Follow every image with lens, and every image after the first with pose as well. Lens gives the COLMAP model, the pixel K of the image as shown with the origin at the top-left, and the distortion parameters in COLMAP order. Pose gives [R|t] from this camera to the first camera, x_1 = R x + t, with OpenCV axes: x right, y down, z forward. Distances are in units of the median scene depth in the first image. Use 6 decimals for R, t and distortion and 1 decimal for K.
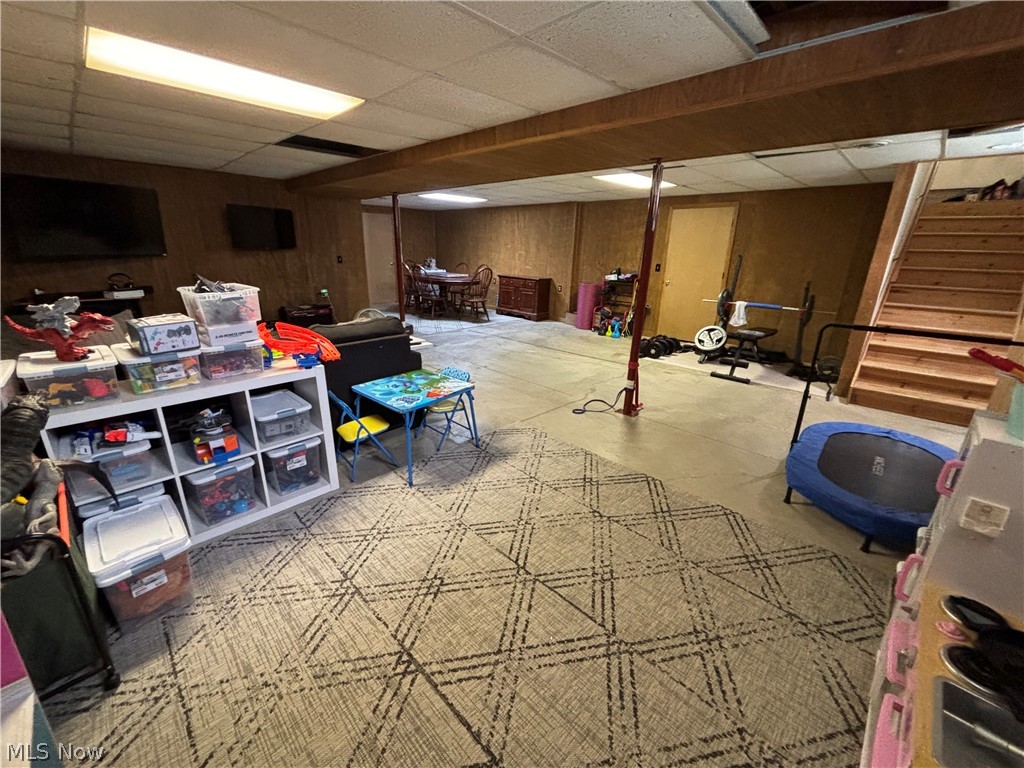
lens RADIAL K [[414.8, 0, 512.0], [0, 414.8, 384.0], [0, 0, 1]] dist [-0.000091, -0.000063]
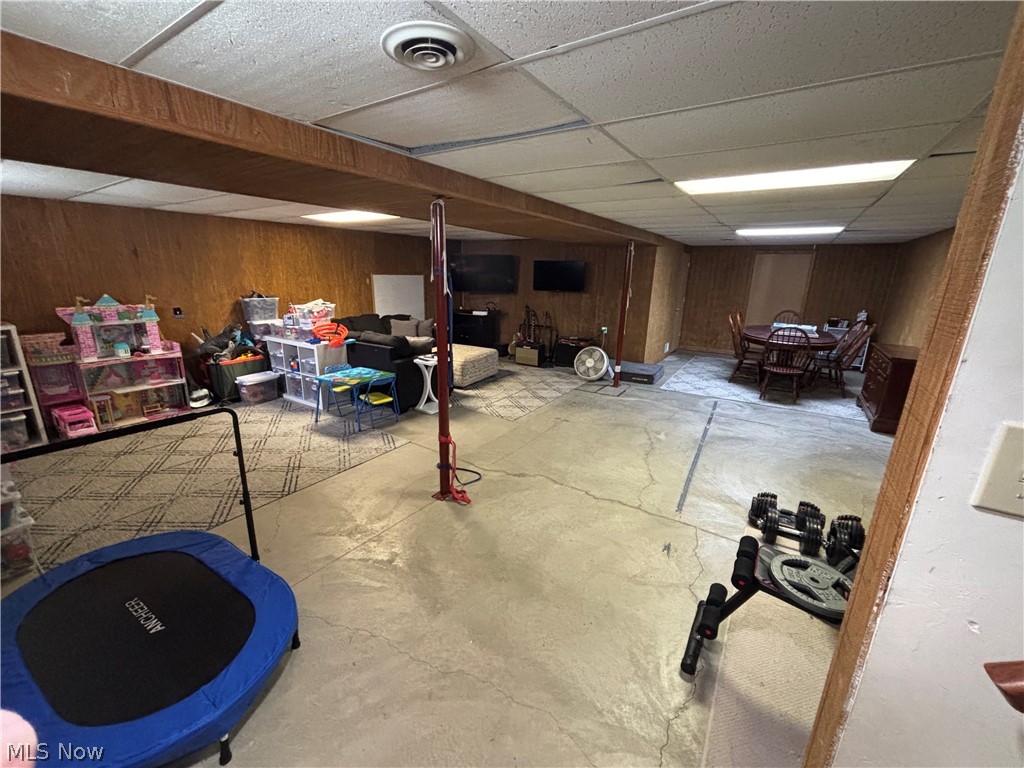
lens RADIAL K [[414.8, 0, 512.0], [0, 414.8, 384.0], [0, 0, 1]] dist [-0.000091, -0.000063]
pose [[0.186756, 0.239467, -0.952774, 1.455171], [-0.324674, 0.930386, 0.170200, -0.445760], [0.927205, 0.277555, 0.251504, 1.196851]]
